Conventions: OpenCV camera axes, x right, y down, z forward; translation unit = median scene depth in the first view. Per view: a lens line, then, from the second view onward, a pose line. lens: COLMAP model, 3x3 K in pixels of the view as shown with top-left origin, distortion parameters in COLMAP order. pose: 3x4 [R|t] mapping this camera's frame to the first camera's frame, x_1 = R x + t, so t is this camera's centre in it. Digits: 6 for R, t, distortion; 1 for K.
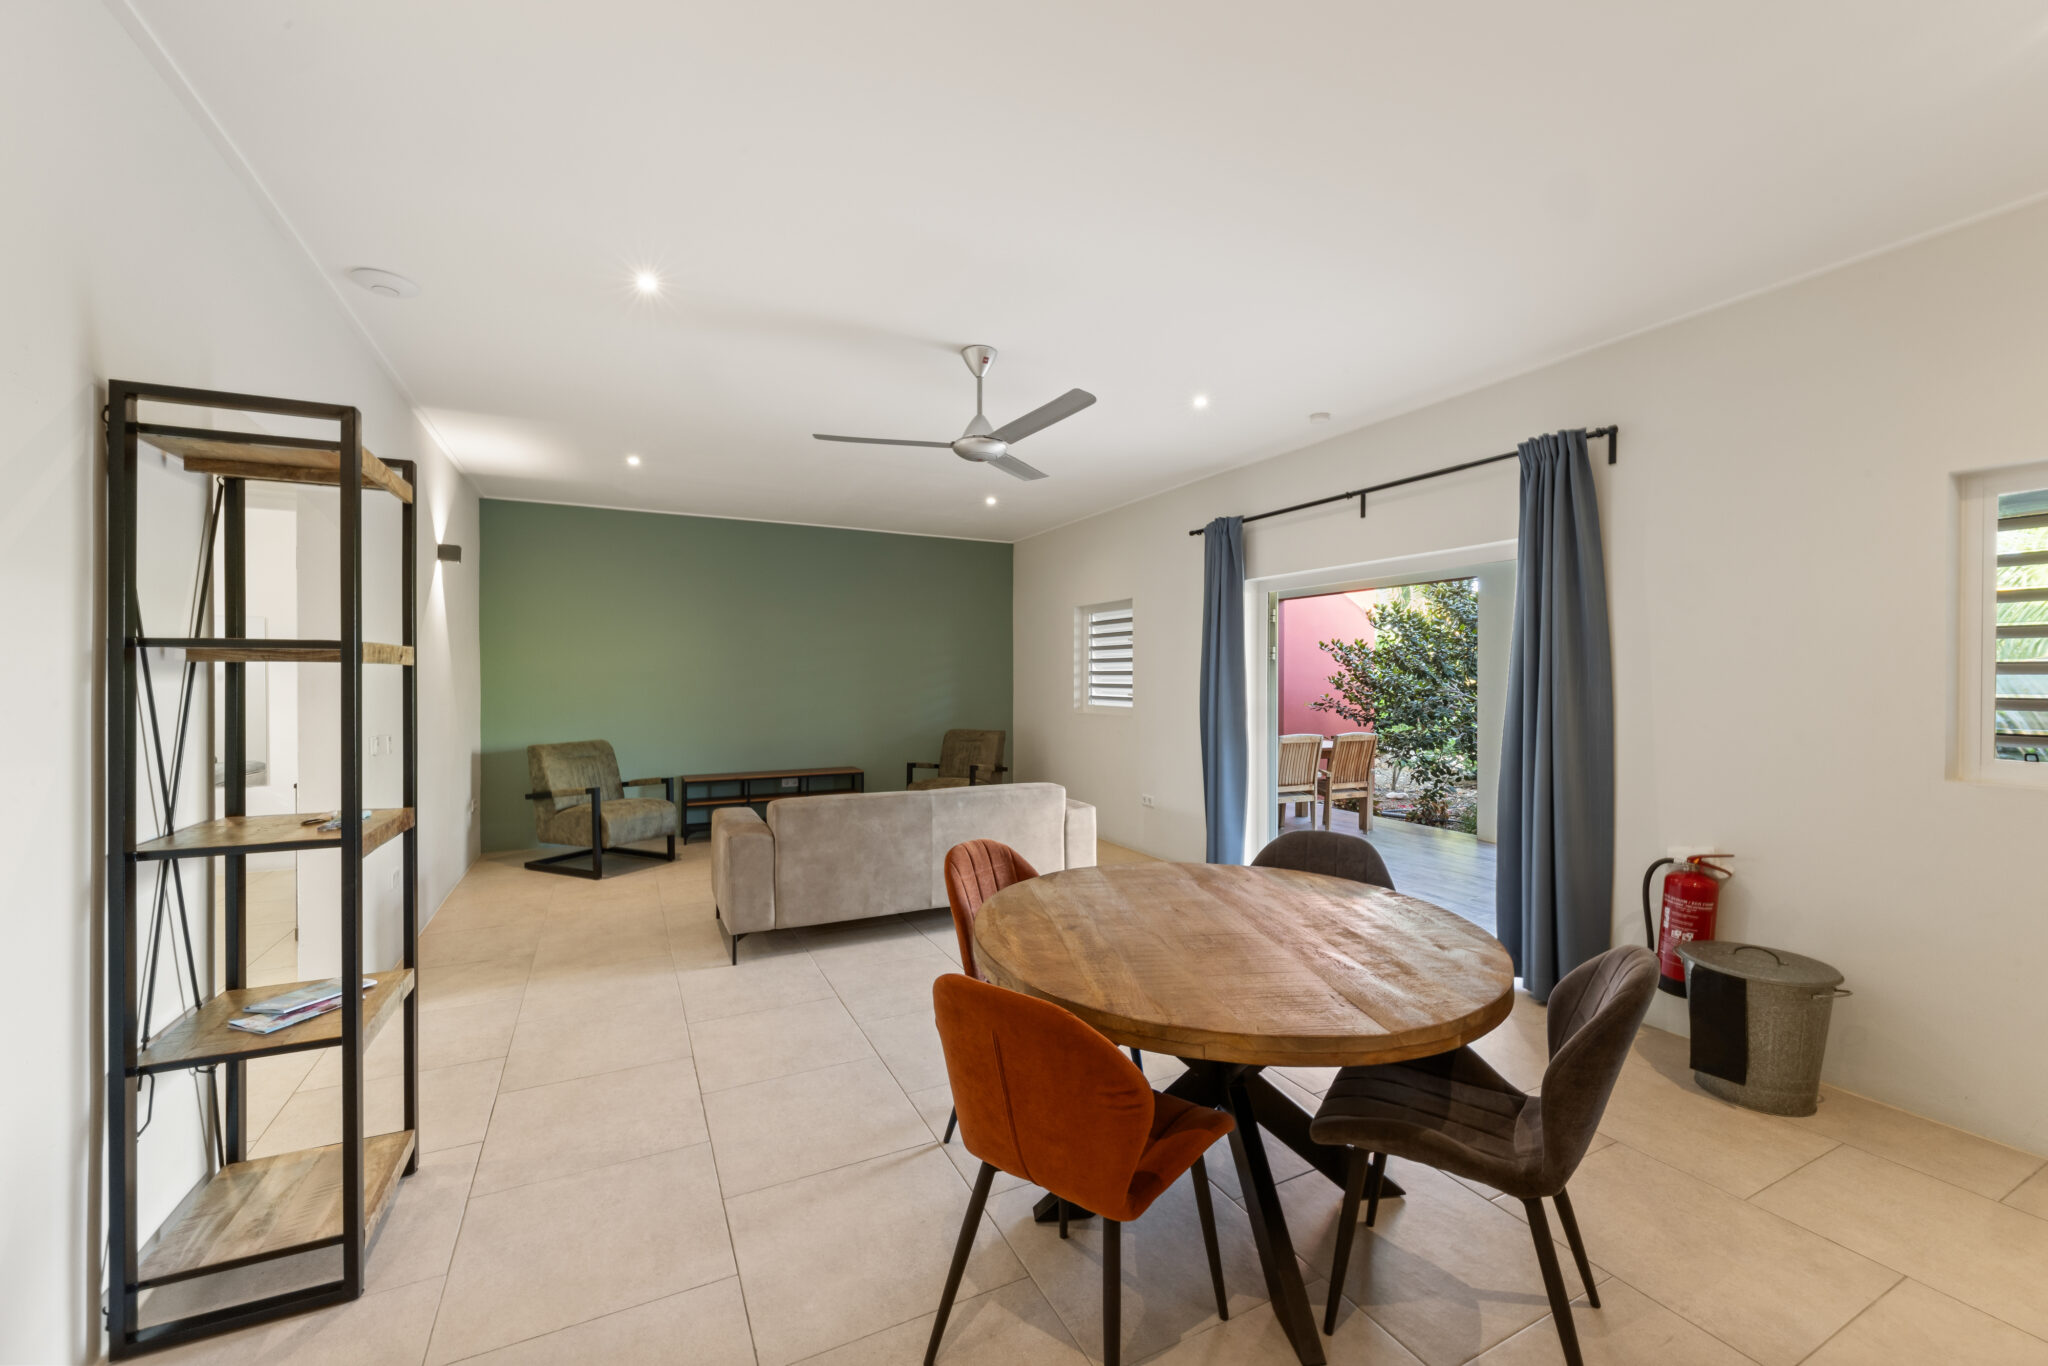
lens RADIAL K [[815.2, 0, 1033.5], [0, 815.2, 678.7], [0, 0, 1]] dist [-0.002100, -0.000370]
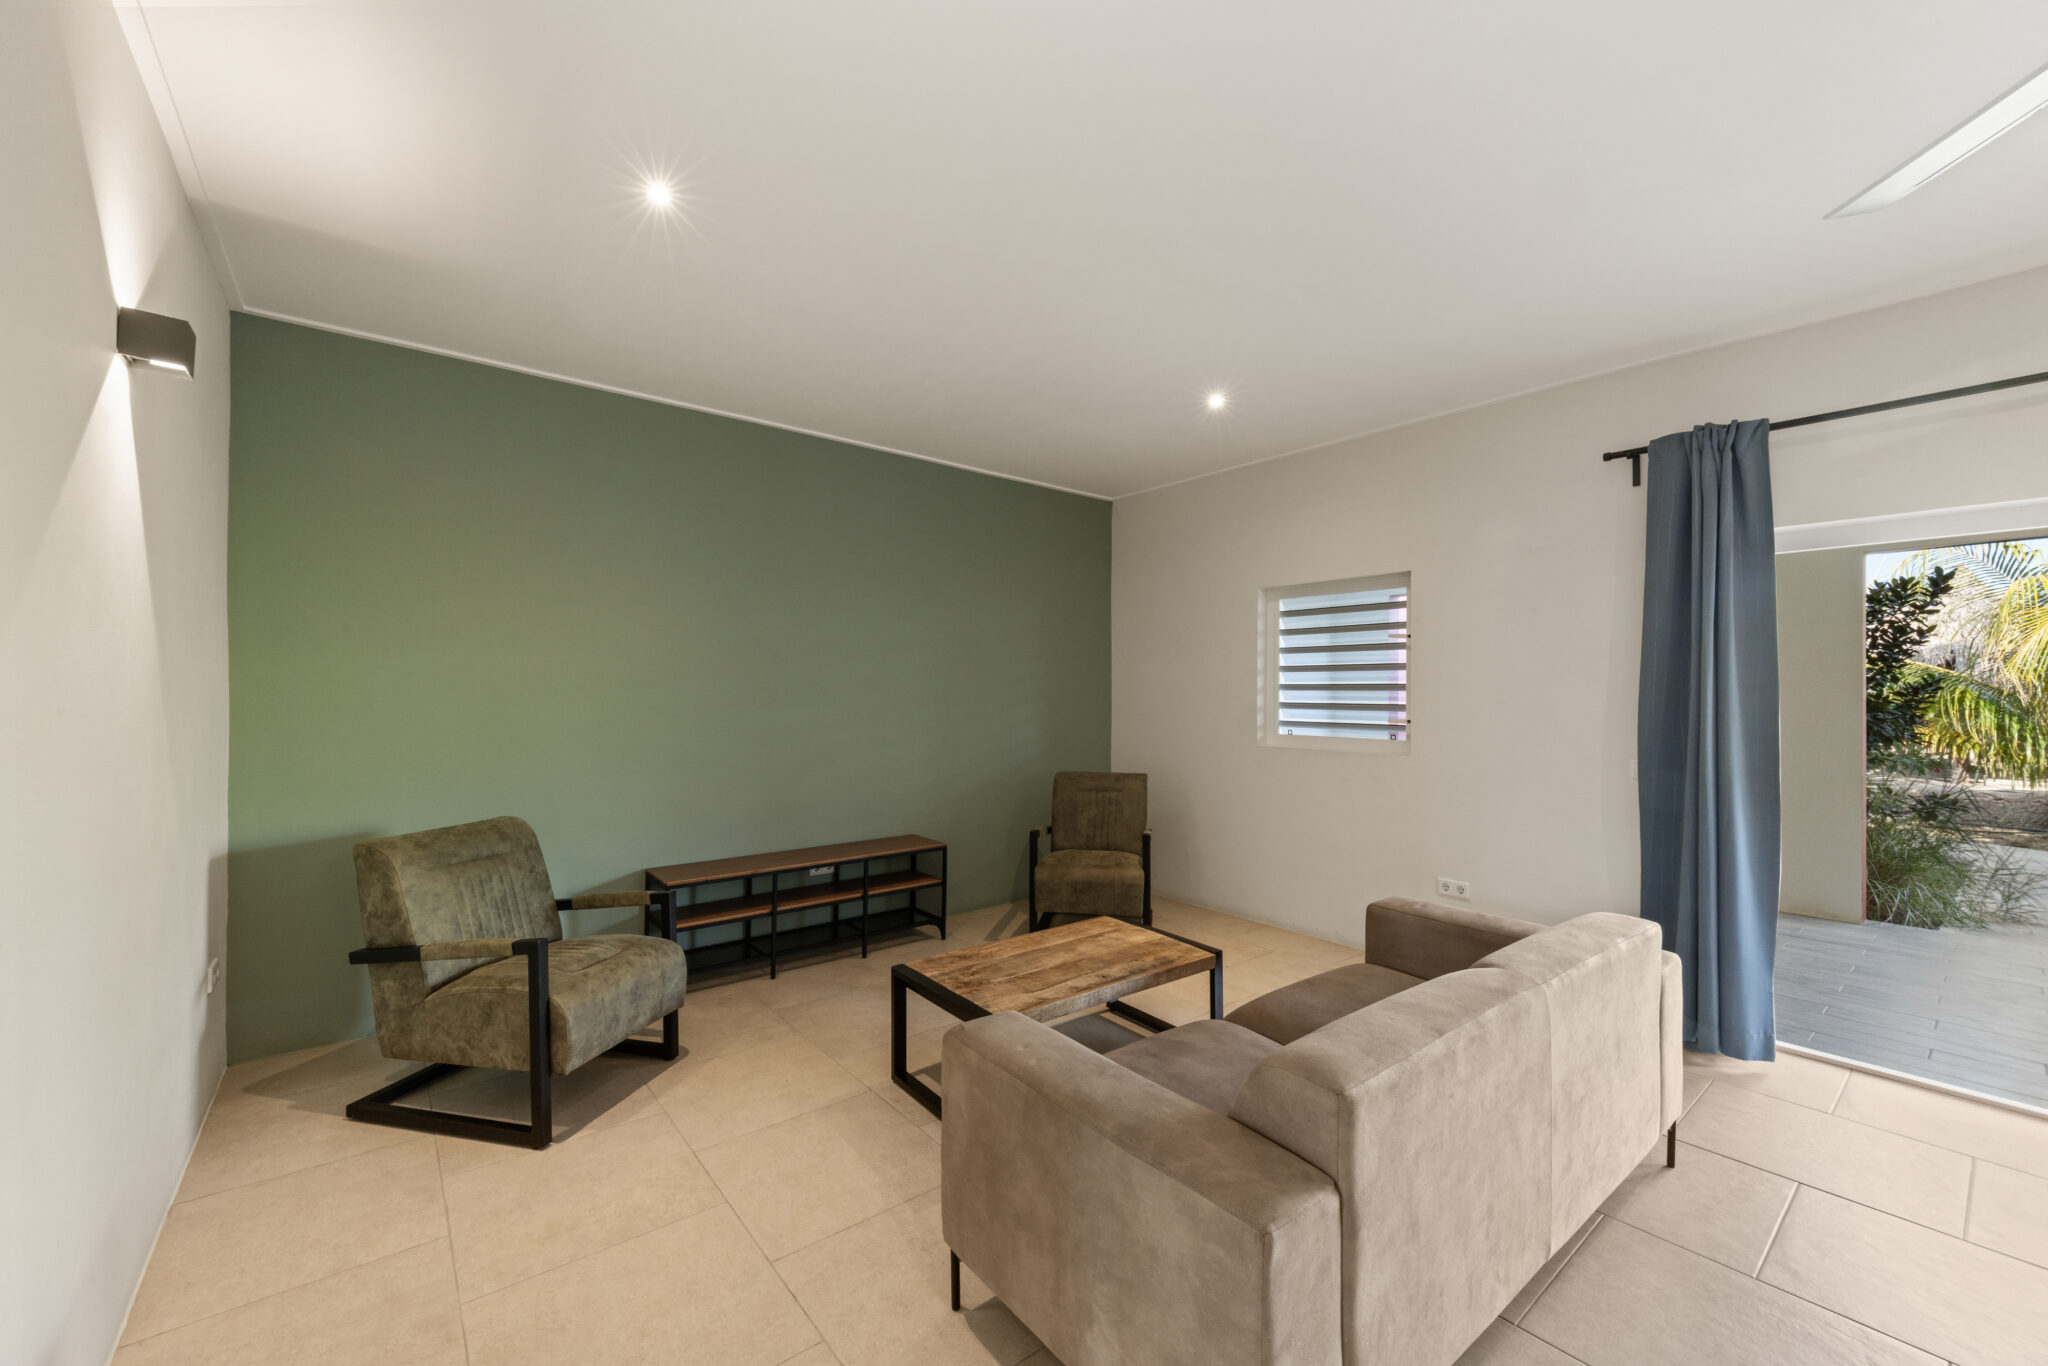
lens RADIAL K [[815.2, 0, 1013.0], [0, 815.2, 687.9], [0, 0, 1]] dist [-0.002100, -0.000370]
pose [[0.981093, 0.004308, 0.193490, -0.349248], [-0.003173, 0.999976, -0.006178, -0.001821], [-0.193512, 0.005448, 0.981083, 0.484408]]
